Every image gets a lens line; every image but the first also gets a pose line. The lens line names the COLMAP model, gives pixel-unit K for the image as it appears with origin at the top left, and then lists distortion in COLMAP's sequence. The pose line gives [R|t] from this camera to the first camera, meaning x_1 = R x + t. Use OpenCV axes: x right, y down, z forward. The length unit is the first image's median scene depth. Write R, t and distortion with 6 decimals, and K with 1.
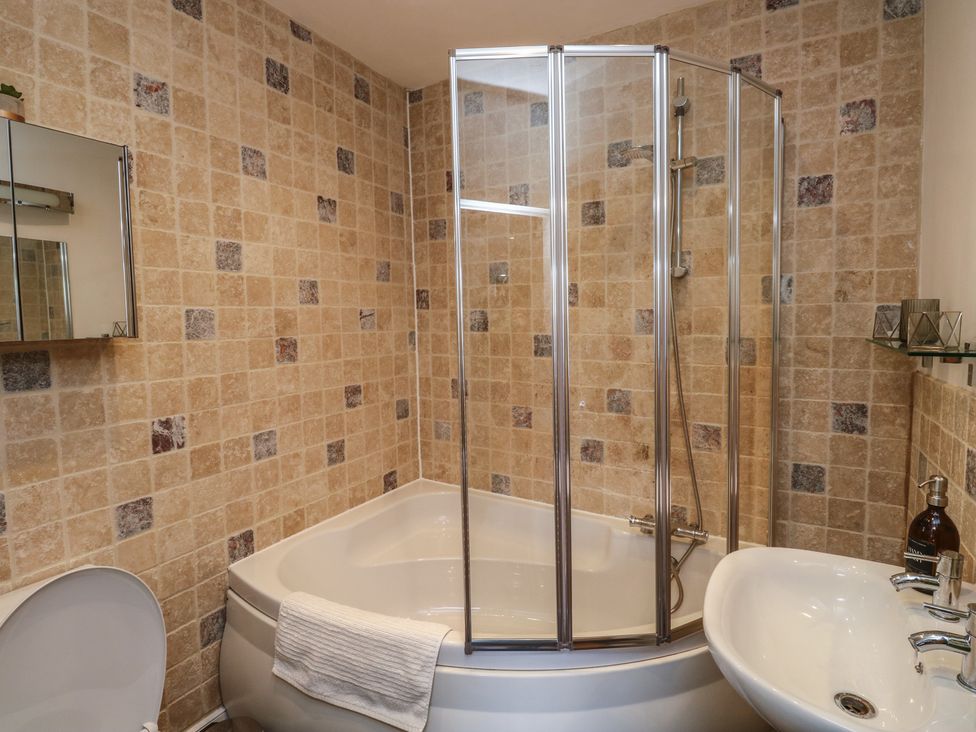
lens RADIAL K [[533.4, 0, 473.1], [0, 533.4, 351.7], [0, 0, 1]] dist [-0.009841, -0.008314]
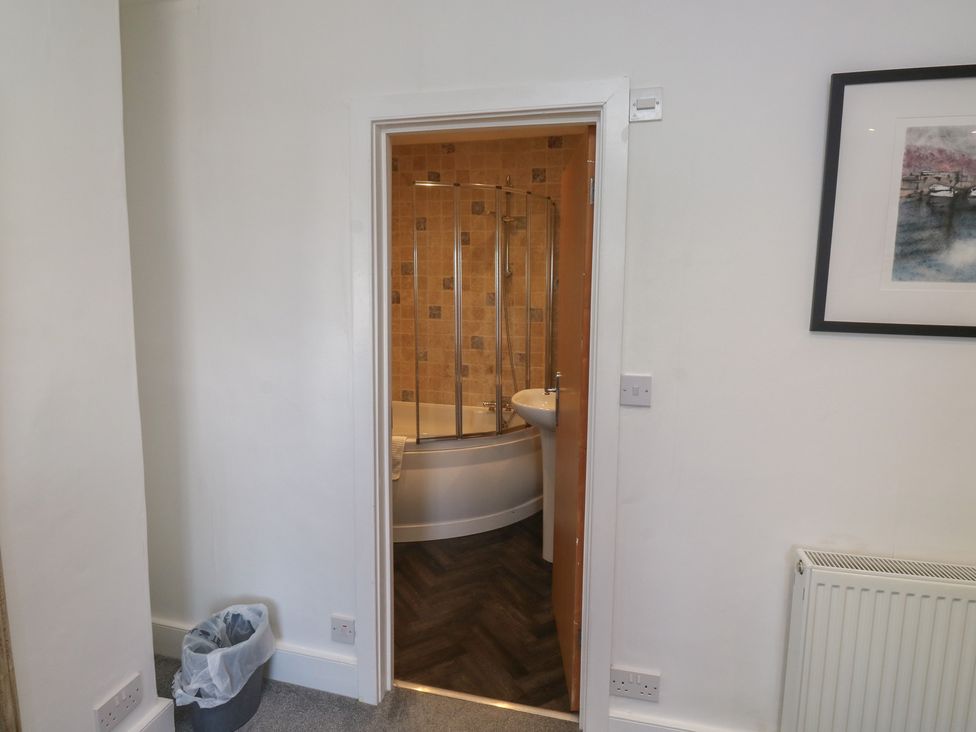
lens RADIAL K [[533.4, 0, 490.9], [0, 533.4, 362.1], [0, 0, 1]] dist [-0.009841, -0.008314]
pose [[0.950433, -0.019613, 0.310309, -0.258780], [-0.000387, 0.997933, 0.064259, 0.042874], [-0.310928, -0.061194, 0.948461, -0.778769]]
